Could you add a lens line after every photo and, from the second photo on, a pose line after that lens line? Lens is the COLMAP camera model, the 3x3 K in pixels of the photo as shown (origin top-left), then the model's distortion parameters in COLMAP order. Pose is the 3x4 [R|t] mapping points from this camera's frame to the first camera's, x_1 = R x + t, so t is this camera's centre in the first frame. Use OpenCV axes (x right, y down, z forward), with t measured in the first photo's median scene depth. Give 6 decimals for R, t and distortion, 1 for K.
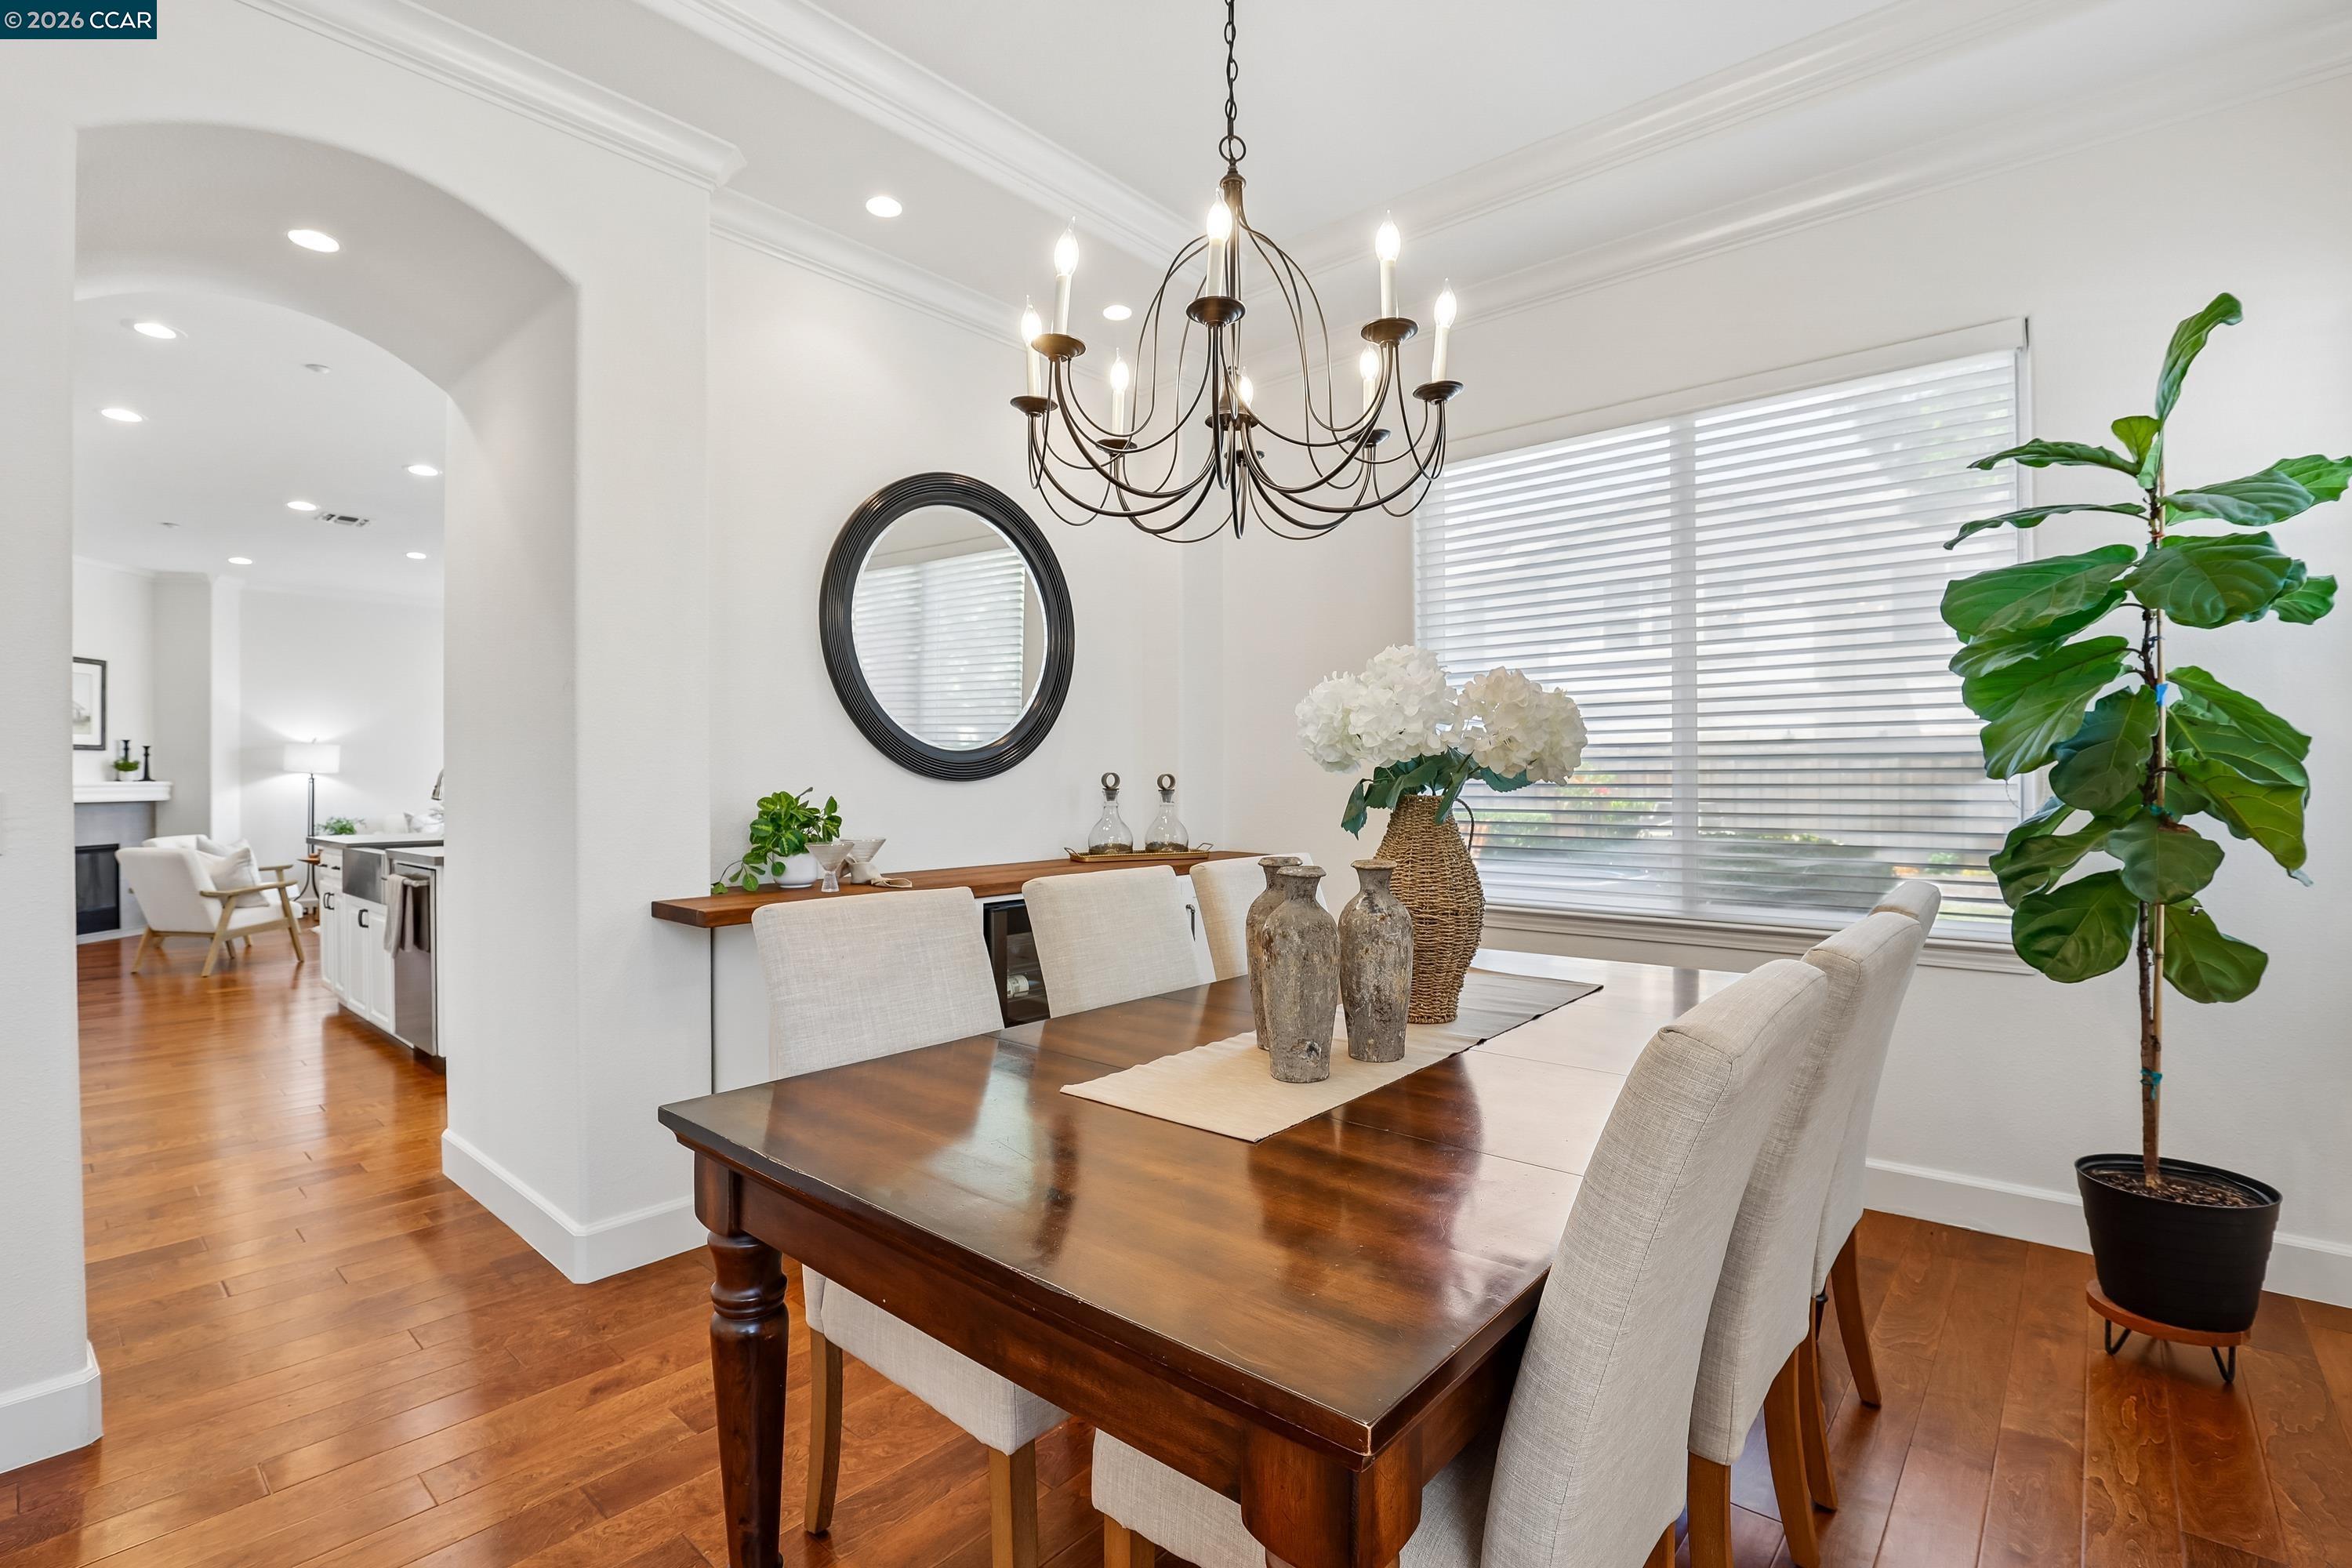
lens RADIAL K [[1074.9, 0, 1178.5], [0, 1074.9, 777.2], [0, 0, 1]] dist [-0.022307, -0.000708]
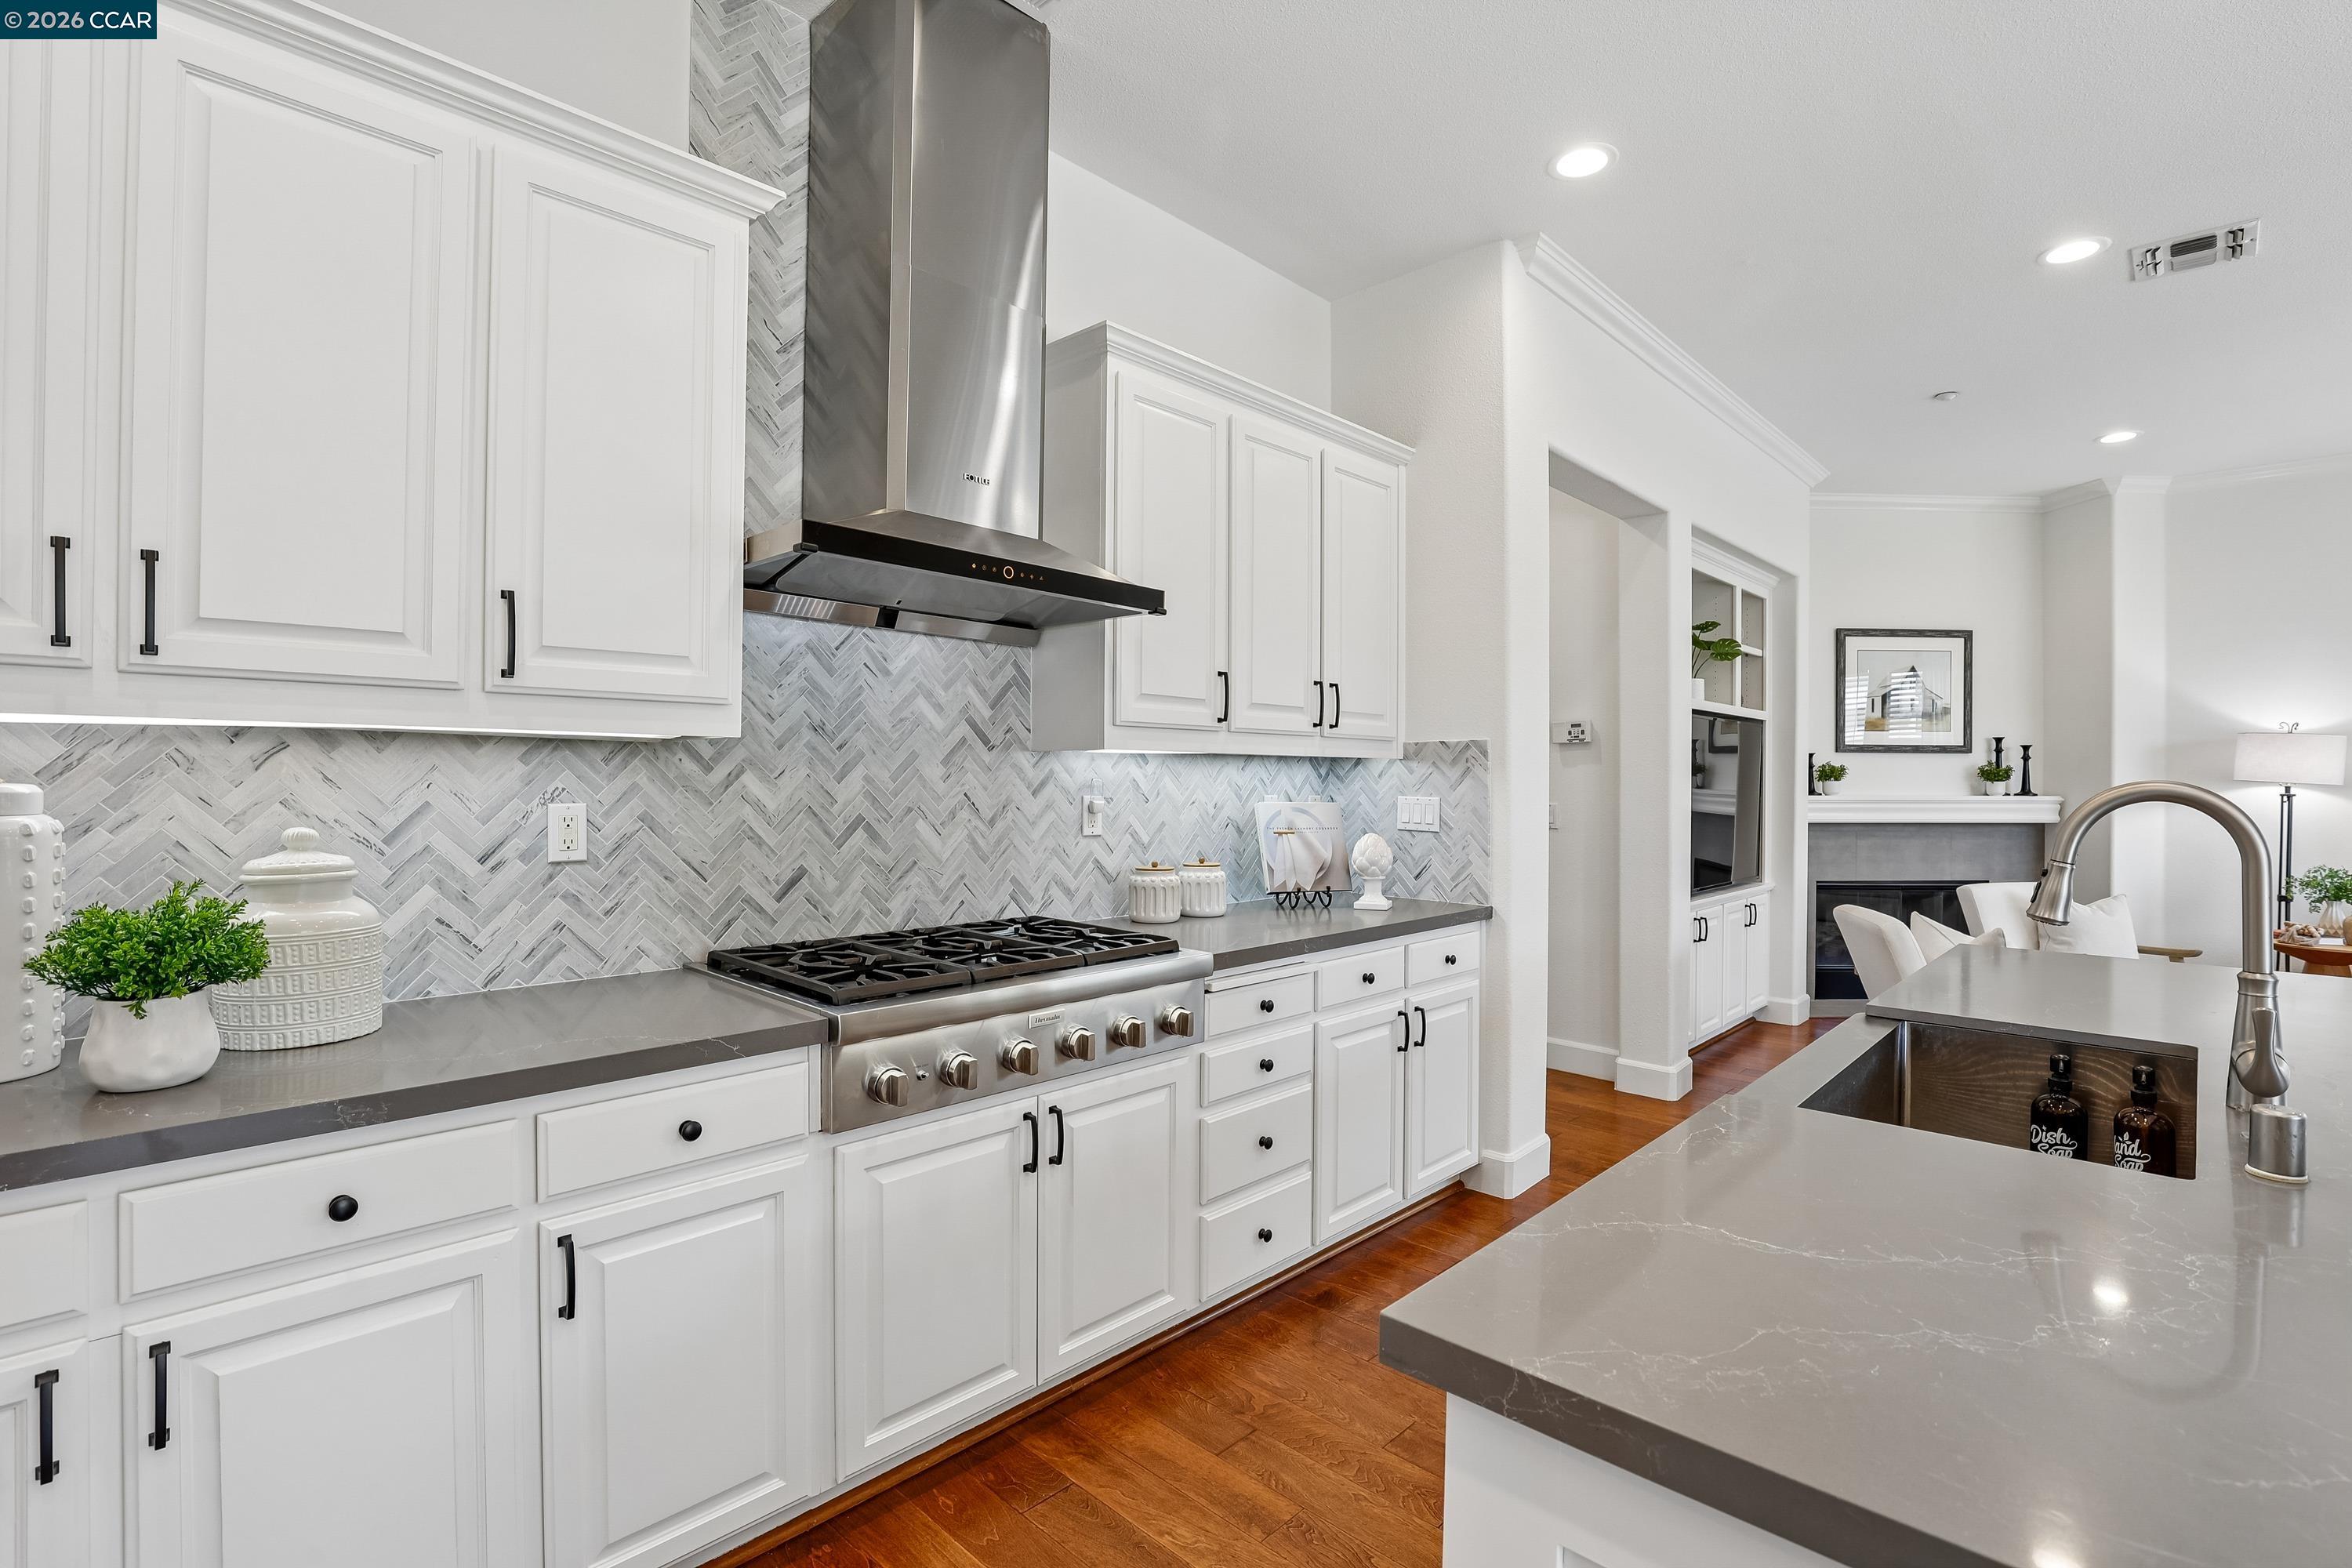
lens RADIAL K [[1074.9, 0, 1178.2], [0, 1074.9, 773.0], [0, 0, 1]] dist [-0.022307, -0.000708]
pose [[-0.055108, -0.003400, -0.998475, -0.246730], [-0.006290, 0.999976, -0.003058, -0.005436], [0.998461, 0.006111, -0.055128, 0.478948]]
